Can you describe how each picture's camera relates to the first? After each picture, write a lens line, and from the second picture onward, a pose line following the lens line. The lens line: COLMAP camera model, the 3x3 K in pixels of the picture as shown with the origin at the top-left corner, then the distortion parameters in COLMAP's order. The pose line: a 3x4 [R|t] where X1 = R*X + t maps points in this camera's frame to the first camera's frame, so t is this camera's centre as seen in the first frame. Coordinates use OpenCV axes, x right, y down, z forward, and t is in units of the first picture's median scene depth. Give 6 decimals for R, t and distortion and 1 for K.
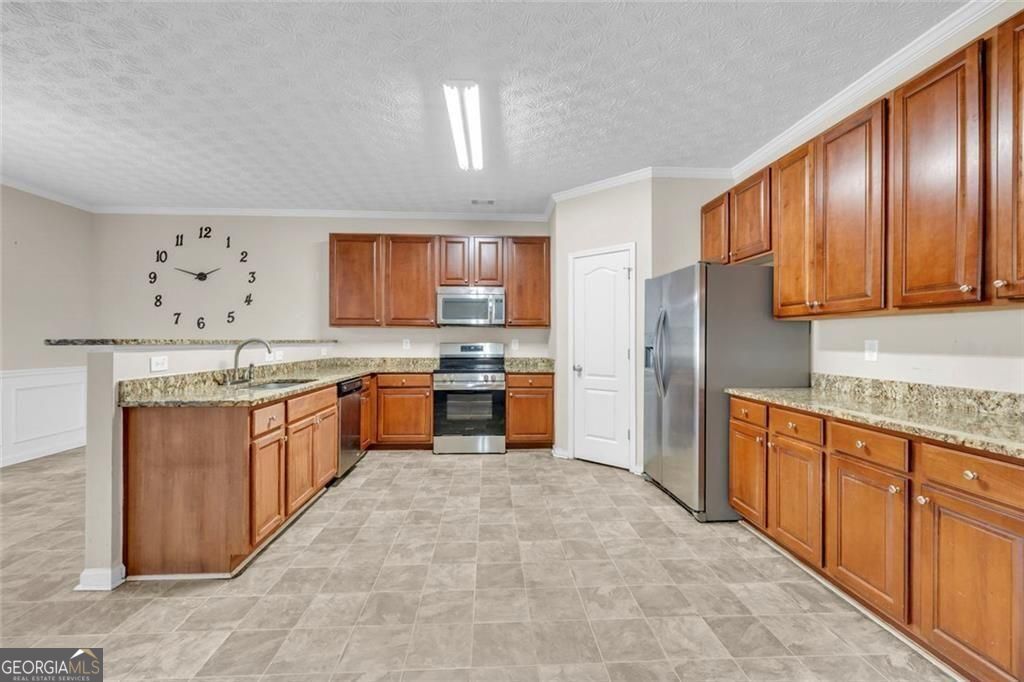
lens RADIAL K [[431.3, 0, 511.8], [0, 431.3, 337.7], [0, 0, 1]] dist [-0.000085, 0.000040]
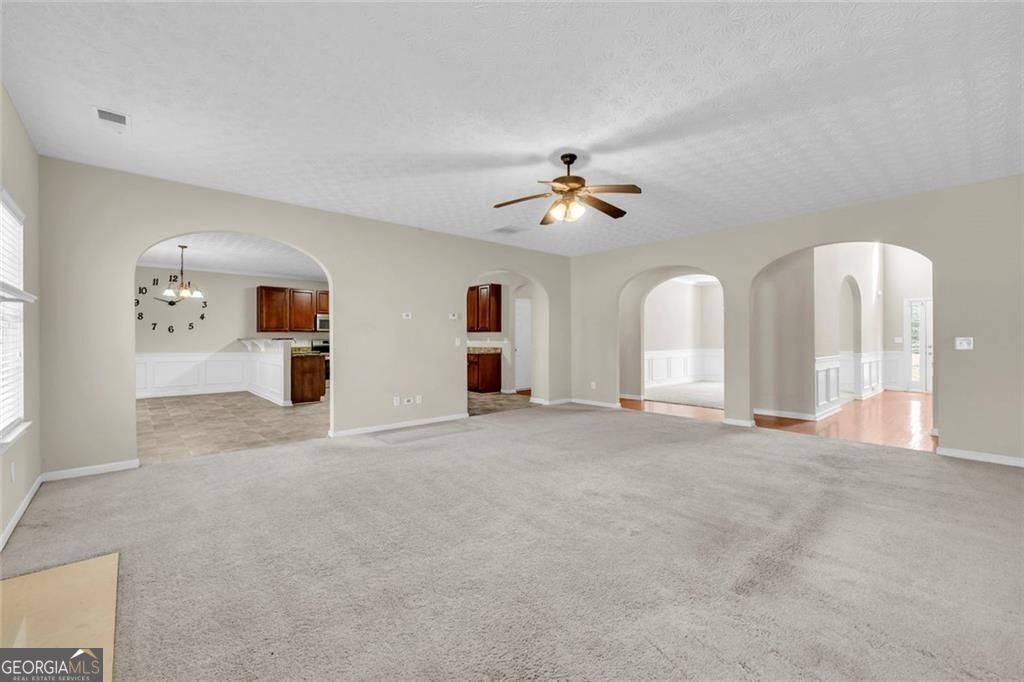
lens RADIAL K [[428.7, 0, 507.9], [0, 428.7, 337.9], [0, 0, 1]] dist [-0.000347, 0.000029]
pose [[0.788918, -0.003400, 0.614489, -0.950741], [-0.001336, 0.999973, 0.007247, -0.017124], [-0.614497, -0.006538, 0.788892, -1.685925]]
